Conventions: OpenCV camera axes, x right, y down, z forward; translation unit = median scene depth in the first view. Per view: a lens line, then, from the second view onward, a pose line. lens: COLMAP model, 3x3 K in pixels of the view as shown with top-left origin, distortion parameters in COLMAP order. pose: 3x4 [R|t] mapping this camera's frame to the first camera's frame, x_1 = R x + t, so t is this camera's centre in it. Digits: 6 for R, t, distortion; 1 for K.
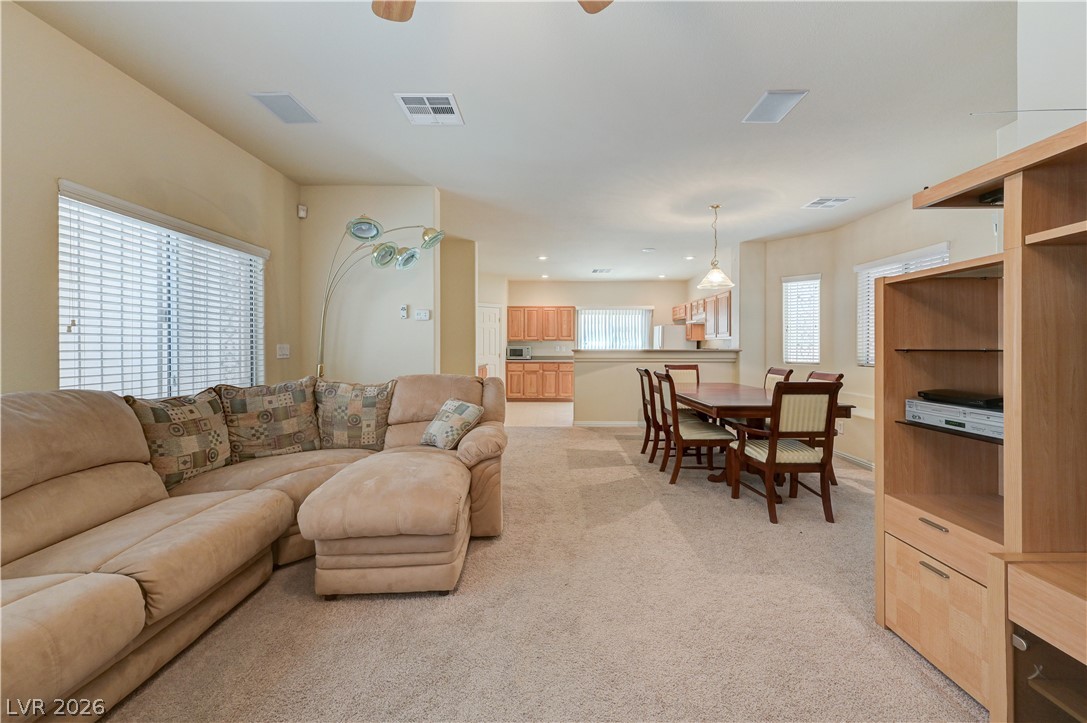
lens RADIAL K [[433.0, 0, 550.2], [0, 433.0, 349.6], [0, 0, 1]] dist [-0.000288, -0.000031]
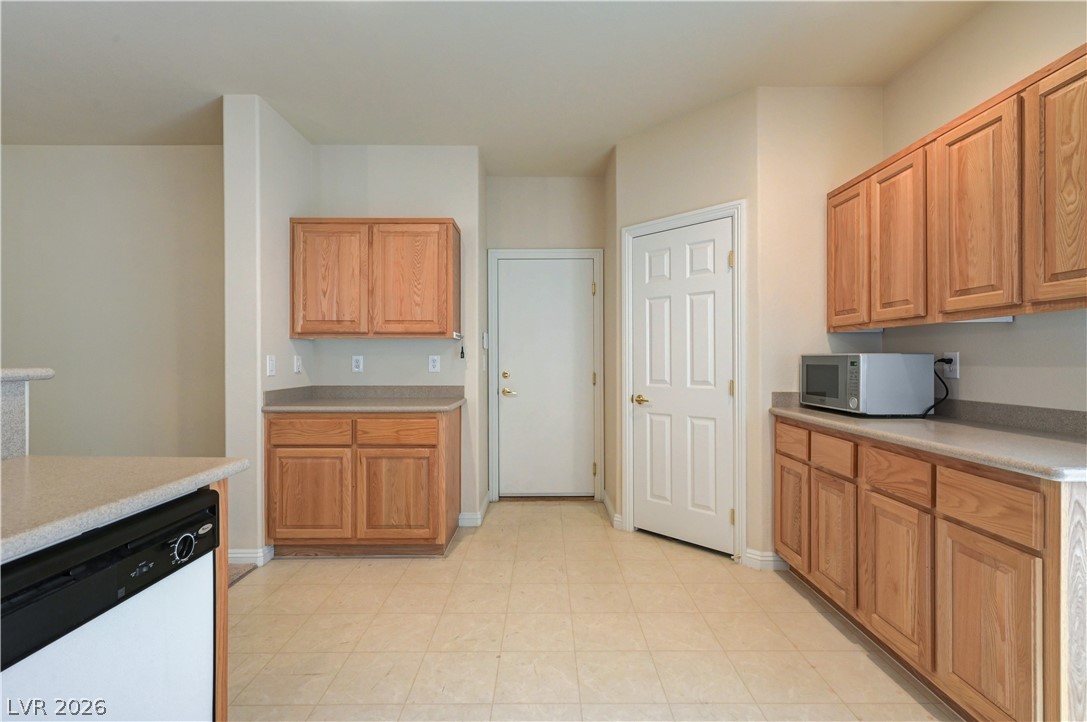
lens RADIAL K [[486.8, 0, 545.2], [0, 486.8, 360.8], [0, 0, 1]] dist [0.000557, 0.000875]
pose [[0.011895, -0.000645, -0.999929, 0.579721], [-0.002930, 0.999995, -0.000679, -0.009431], [0.999925, 0.002938, 0.011894, 2.620661]]
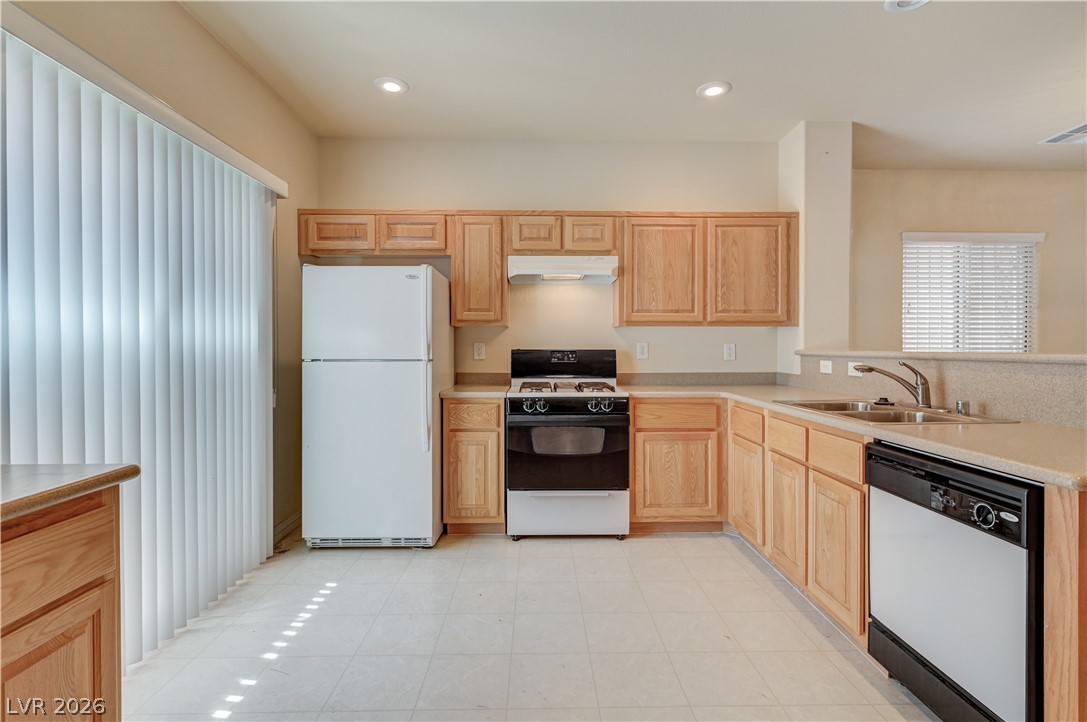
lens RADIAL K [[510.2, 0, 546.2], [0, 510.2, 355.2], [0, 0, 1]] dist [0.001658, 0.000361]
pose [[-0.029660, -0.016860, 0.999418, -0.215156], [0.006250, 0.999835, 0.017053, -0.012854], [-0.999541, 0.006752, -0.029550, 2.735376]]
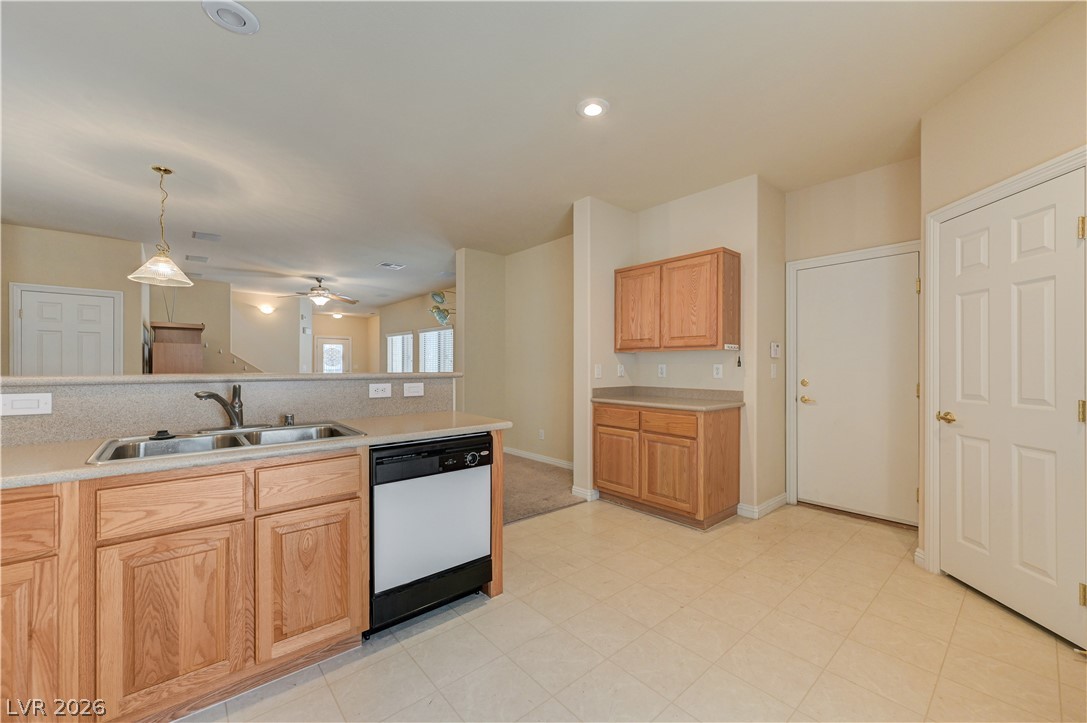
lens RADIAL K [[427.5, 0, 548.9], [0, 427.5, 365.7], [0, 0, 1]] dist [0.001947, 0.000082]
pose [[-0.745948, -0.002249, -0.666000, 0.571031], [-0.005075, 0.999984, 0.002307, -0.018093], [0.665985, 0.005101, -0.745948, 2.942575]]
